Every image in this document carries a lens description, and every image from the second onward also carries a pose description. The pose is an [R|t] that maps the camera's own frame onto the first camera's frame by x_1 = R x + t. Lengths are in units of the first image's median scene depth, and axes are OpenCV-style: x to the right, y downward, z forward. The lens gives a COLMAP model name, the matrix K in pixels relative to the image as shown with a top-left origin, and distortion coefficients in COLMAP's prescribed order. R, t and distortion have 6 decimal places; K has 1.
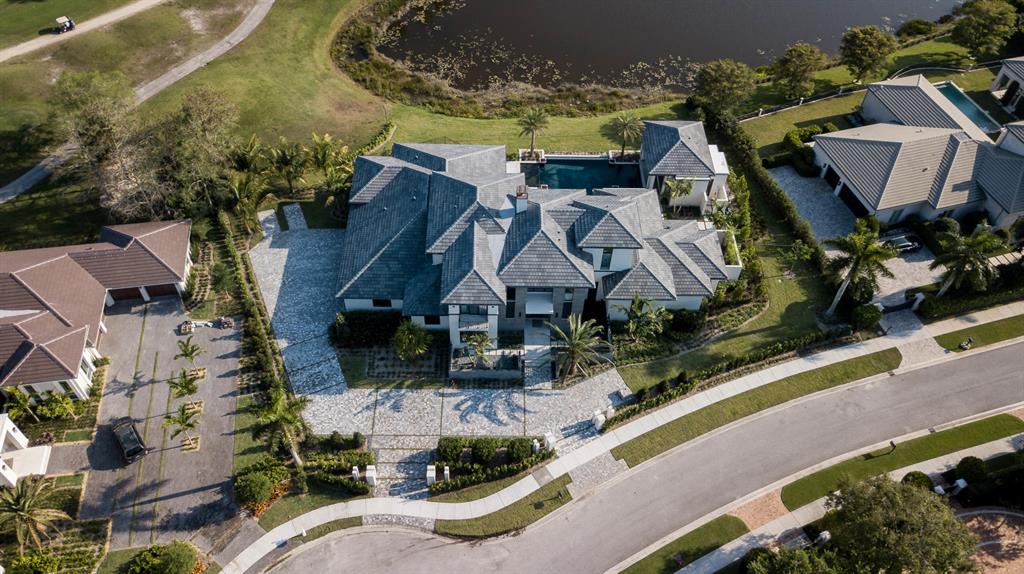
lens RADIAL K [[785.8, 0, 521.3], [0, 785.8, 289.6], [0, 0, 1]] dist [0.014100, 0.009065]
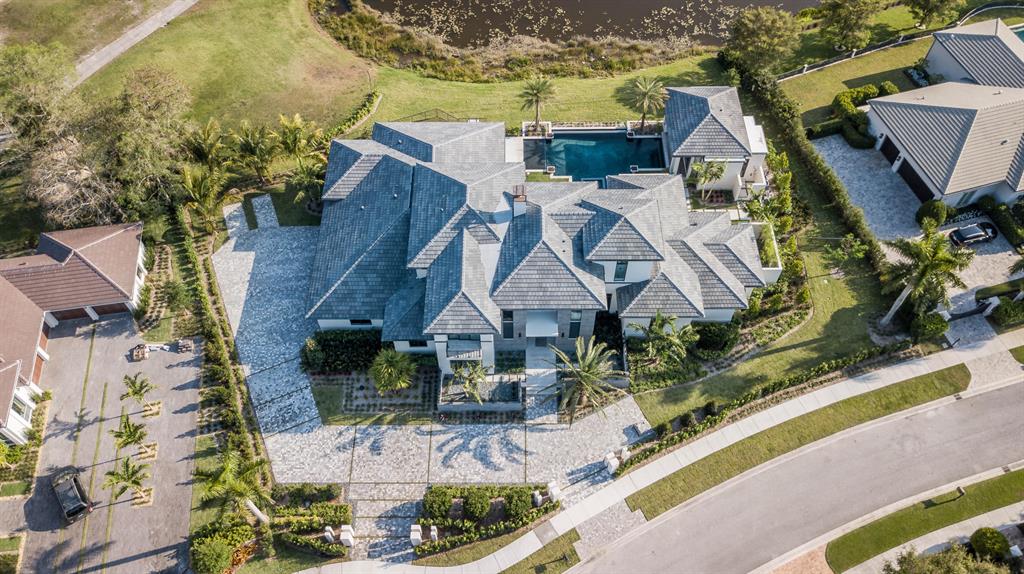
lens RADIAL K [[785.8, 0, 521.3], [0, 785.8, 289.6], [0, 0, 1]] dist [0.014100, 0.009065]
pose [[0.999327, -0.011790, -0.034747, 0.030385], [0.015270, 0.994703, 0.101652, -0.105054], [0.033364, -0.102114, 0.994213, 0.152822]]
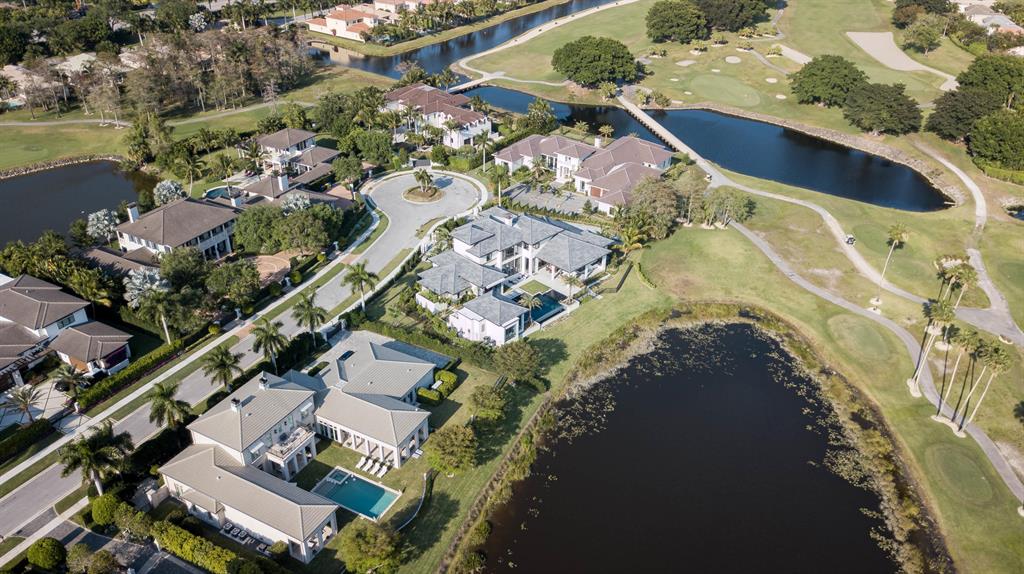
lens RADIAL K [[785.8, 0, 521.3], [0, 785.8, 289.6], [0, 0, 1]] dist [0.014100, 0.009065]
pose [[-0.708580, 0.323108, -0.627308, 1.314658], [-0.564777, 0.273251, 0.778692, -1.672067], [0.423014, 0.906055, -0.011136, 1.190911]]
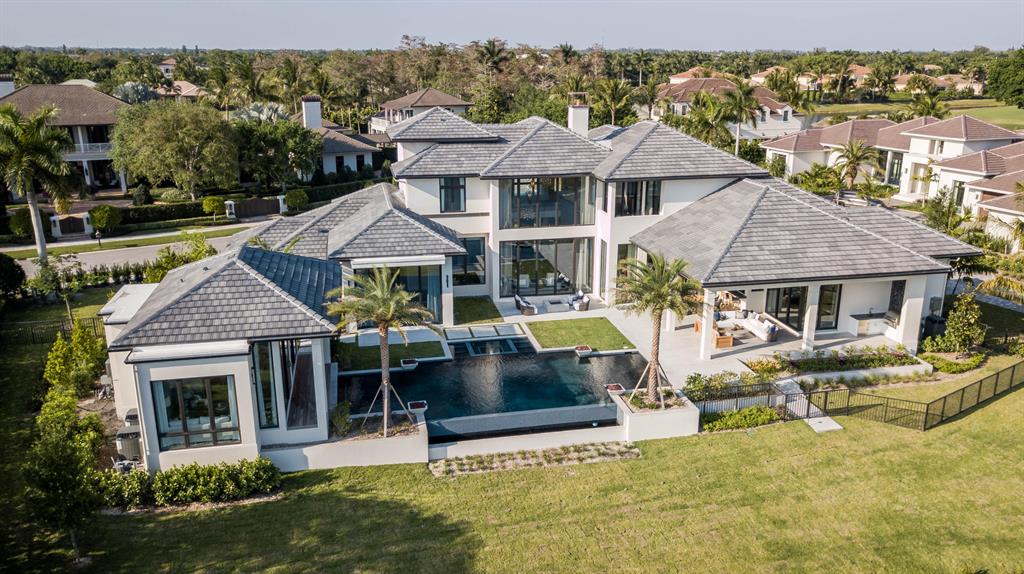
lens RADIAL K [[785.8, 0, 521.3], [0, 785.8, 289.6], [0, 0, 1]] dist [0.014100, 0.009065]
pose [[-0.979600, 0.024769, -0.199424, 0.168809], [-0.173062, 0.400425, 0.899839, -0.606203], [0.102143, 0.915995, -0.387970, 1.352417]]
